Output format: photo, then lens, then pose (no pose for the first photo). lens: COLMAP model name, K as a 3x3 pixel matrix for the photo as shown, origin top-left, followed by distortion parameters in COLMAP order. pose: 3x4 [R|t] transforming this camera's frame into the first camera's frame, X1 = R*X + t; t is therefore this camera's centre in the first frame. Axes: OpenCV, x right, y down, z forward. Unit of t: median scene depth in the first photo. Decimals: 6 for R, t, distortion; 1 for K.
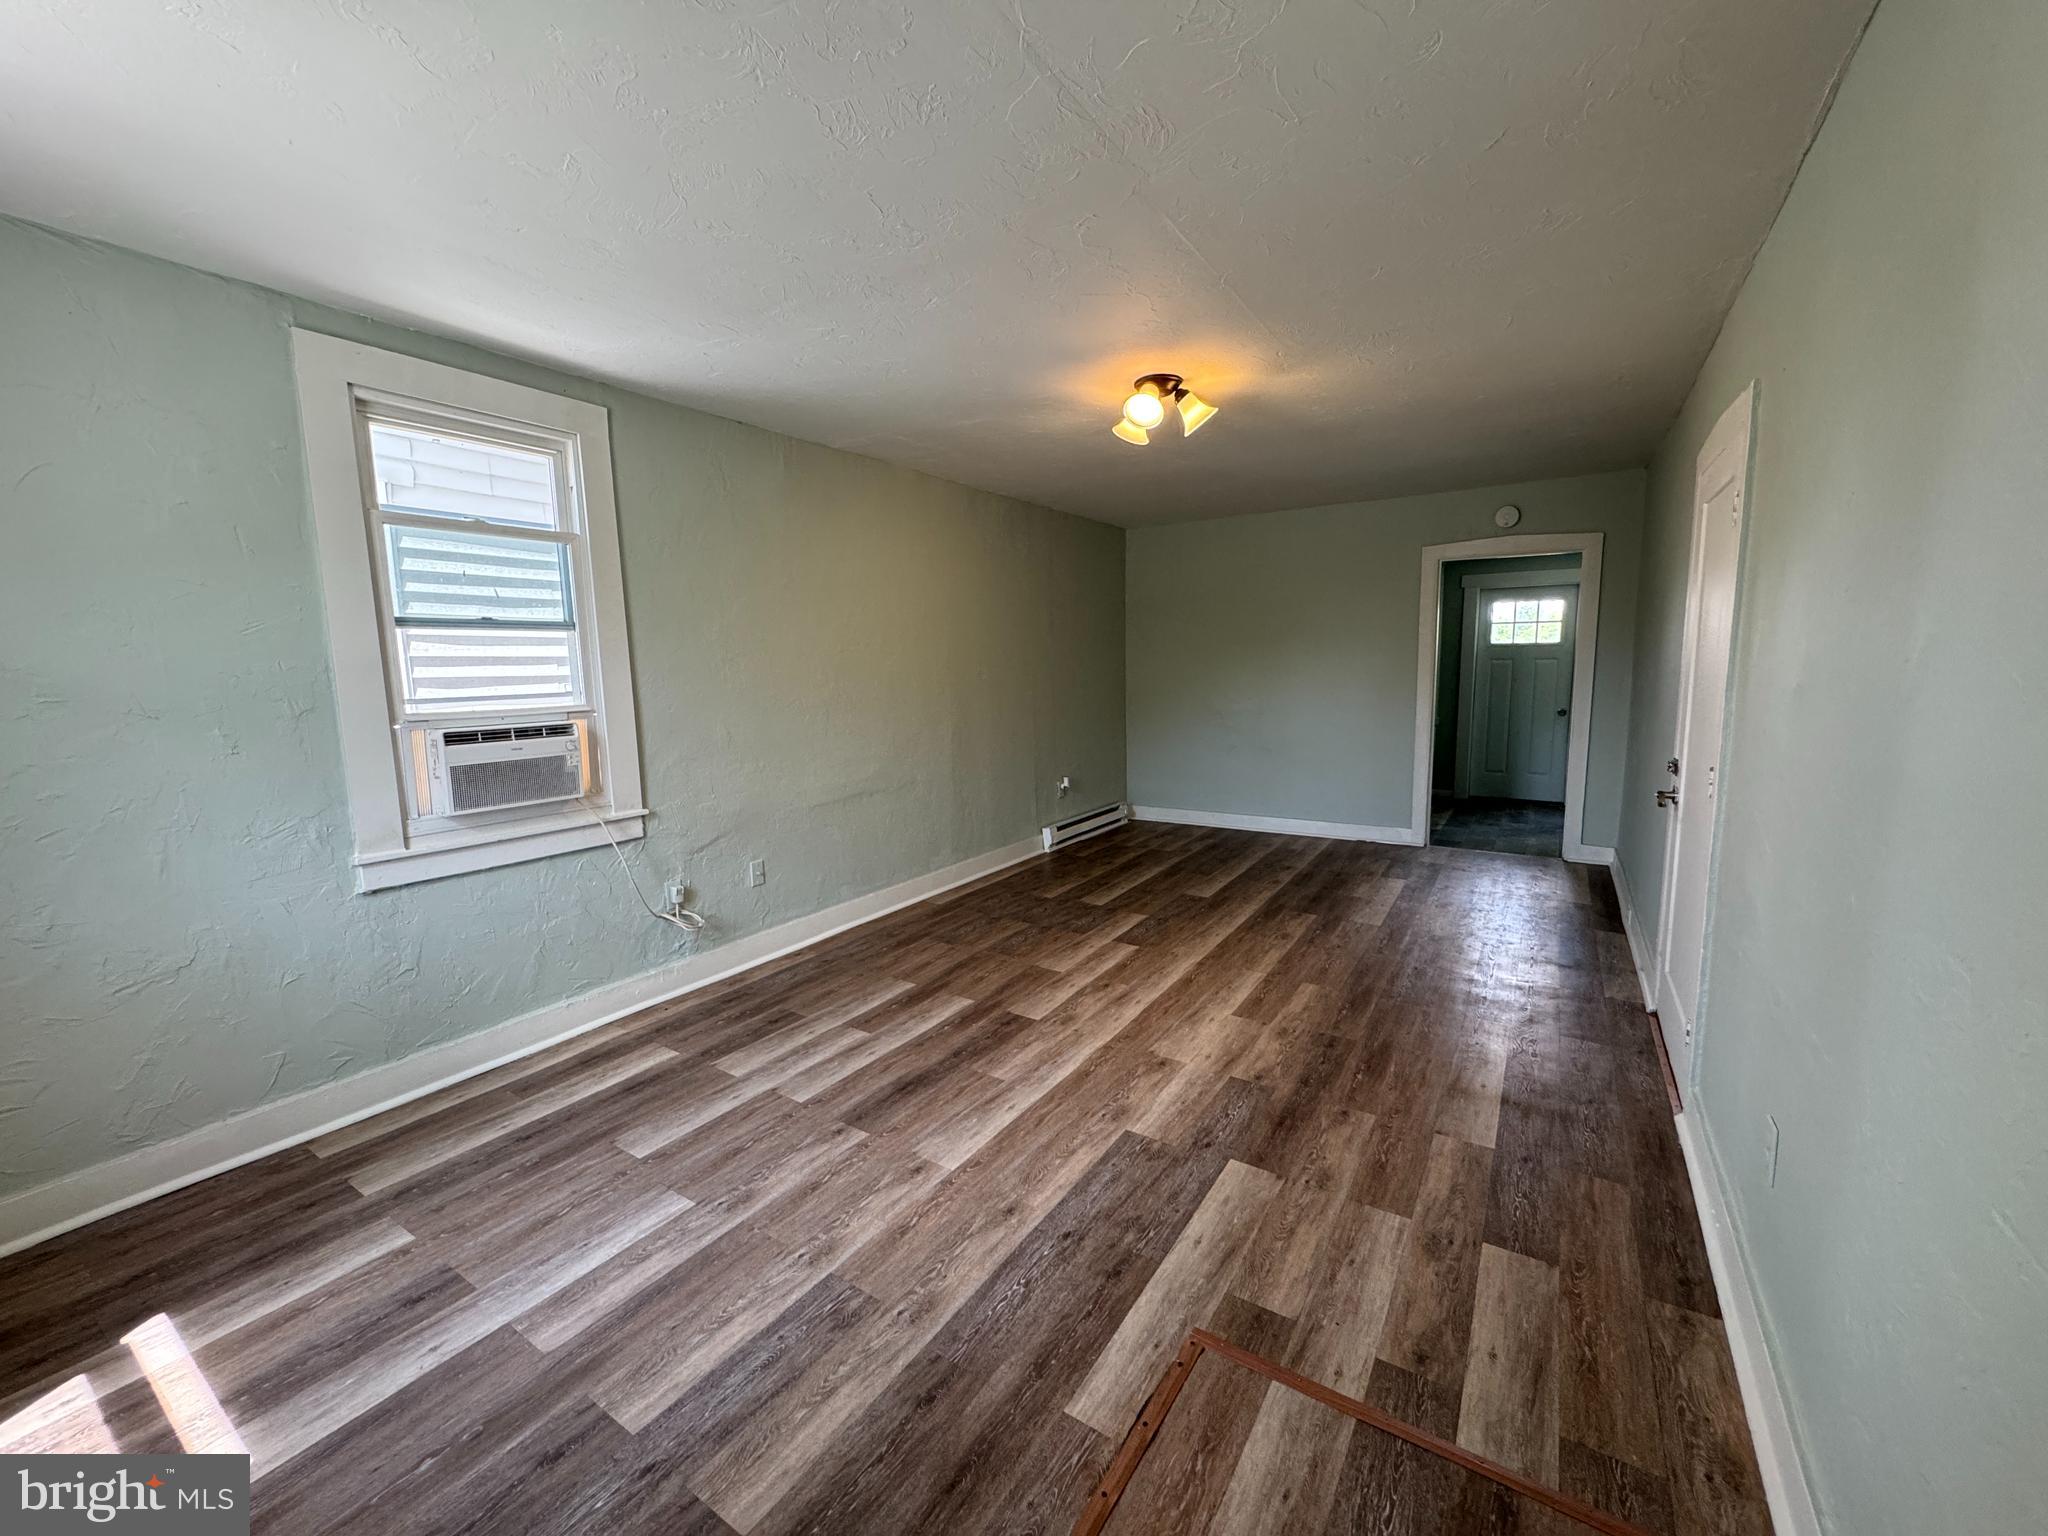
lens RADIAL K [[819.8, 0, 1029.3], [0, 819.8, 769.0], [0, 0, 1]] dist [-0.001918, -0.000232]
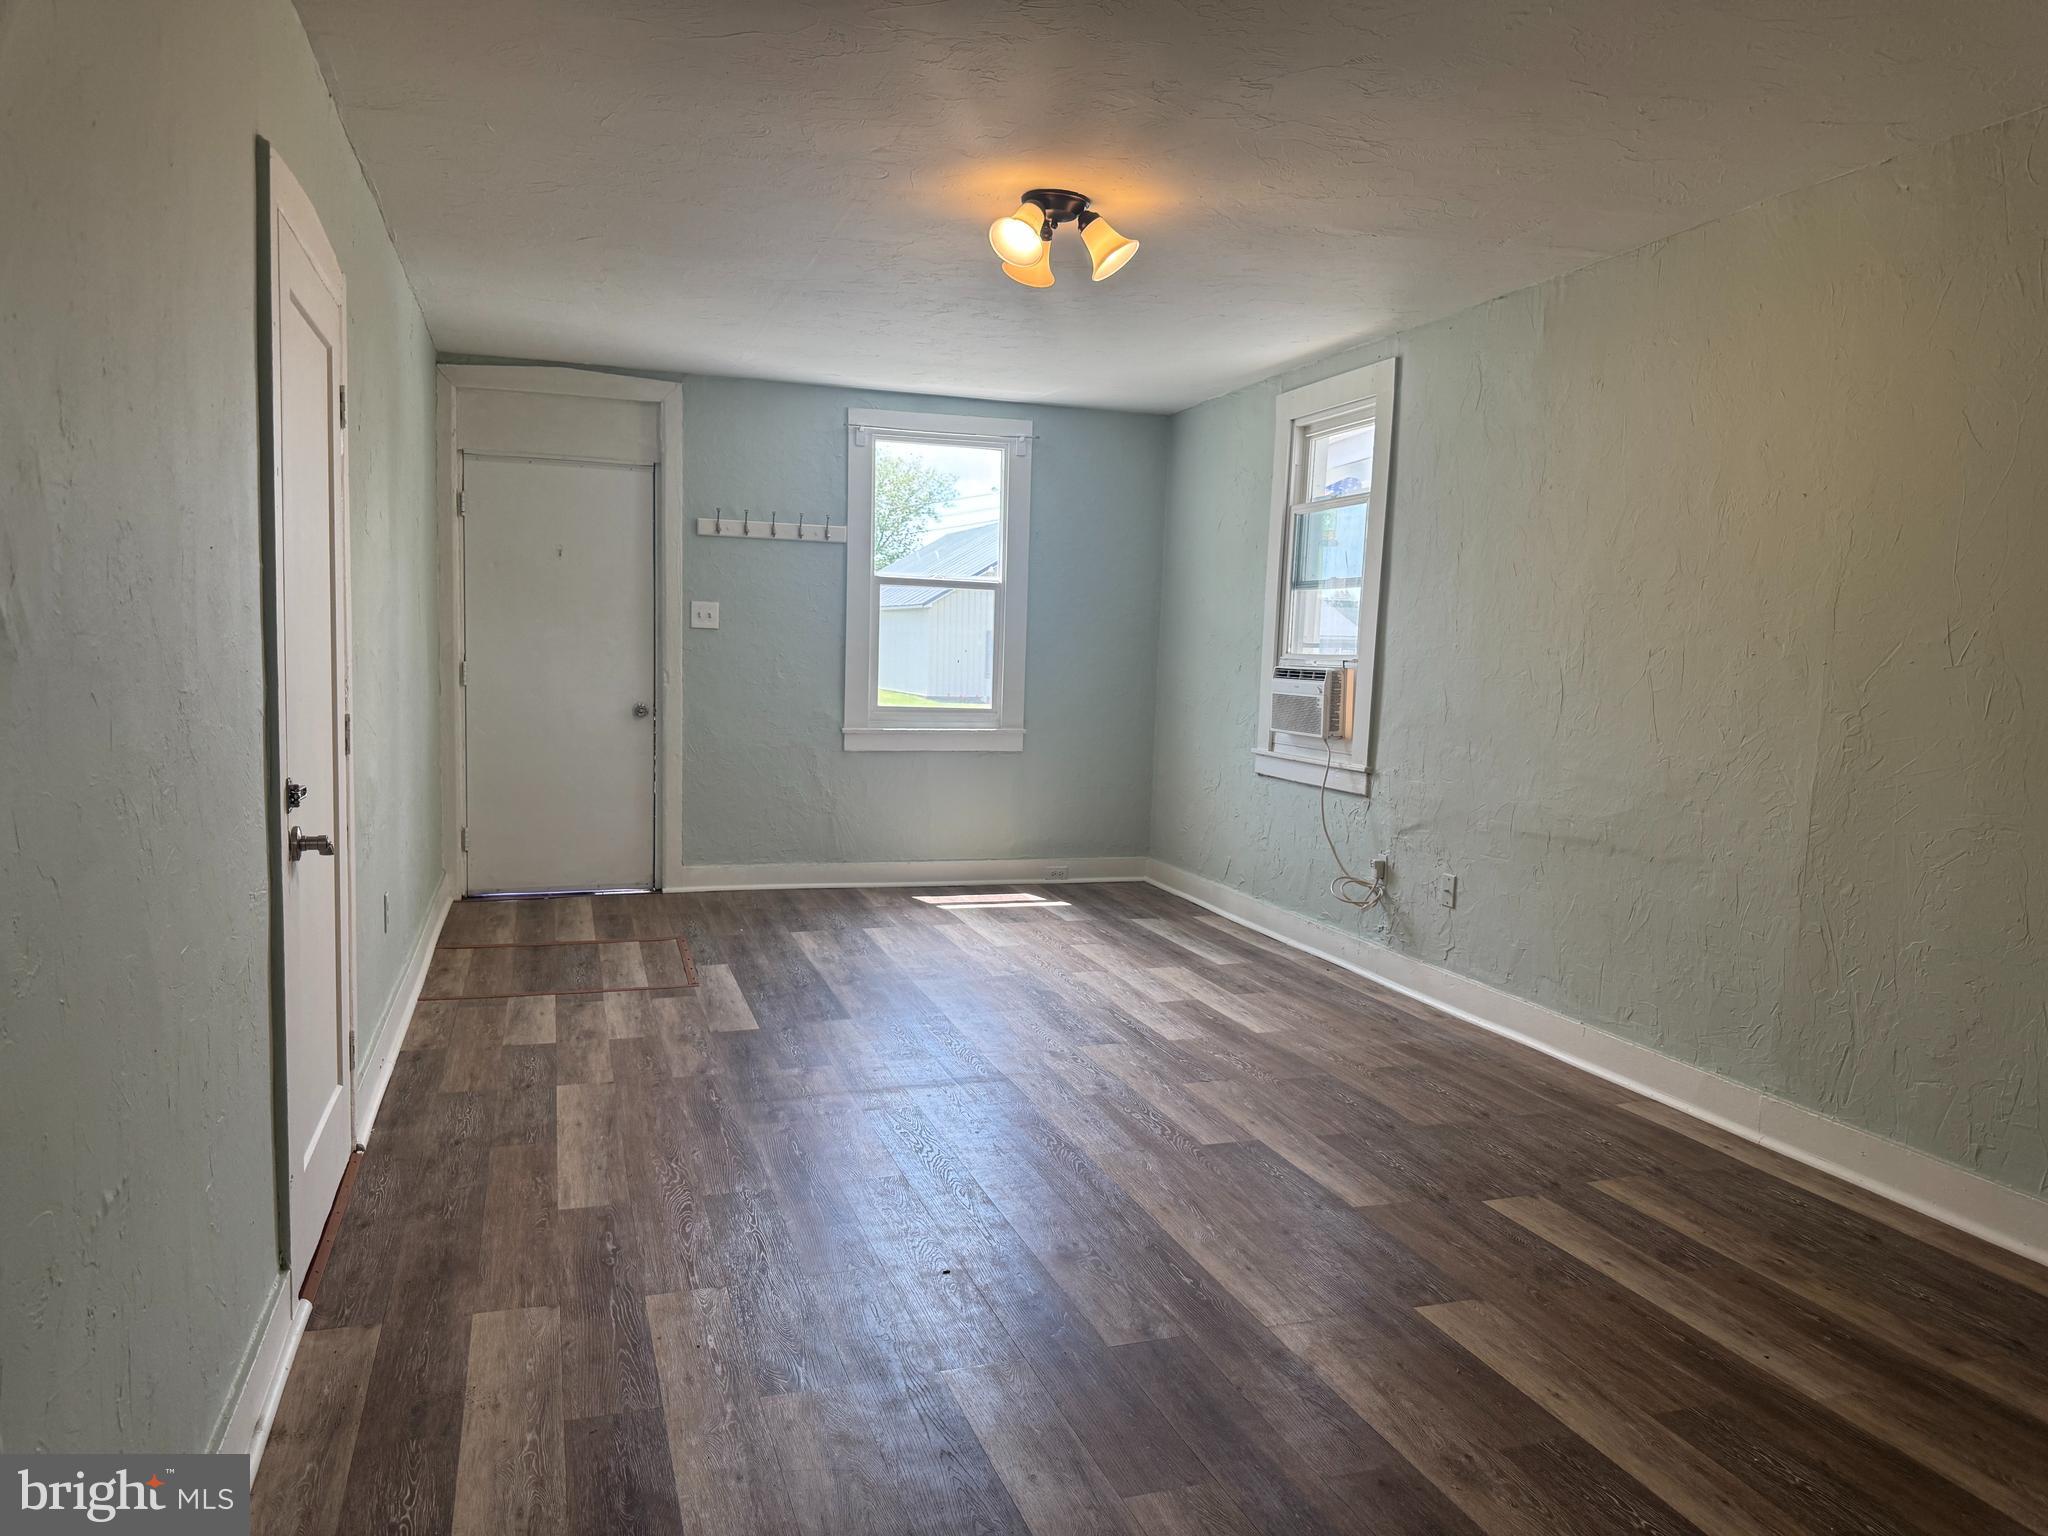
lens RADIAL K [[1439.2, 0, 1024.0], [0, 1439.2, 768.0], [0, 0, 1]] dist [0.094352, -0.143034]
pose [[-0.635094, 0.066592, -0.769559, 1.247535], [-0.115821, 0.976804, 0.180109, -0.238017], [0.763702, 0.203517, -0.612650, 1.972170]]
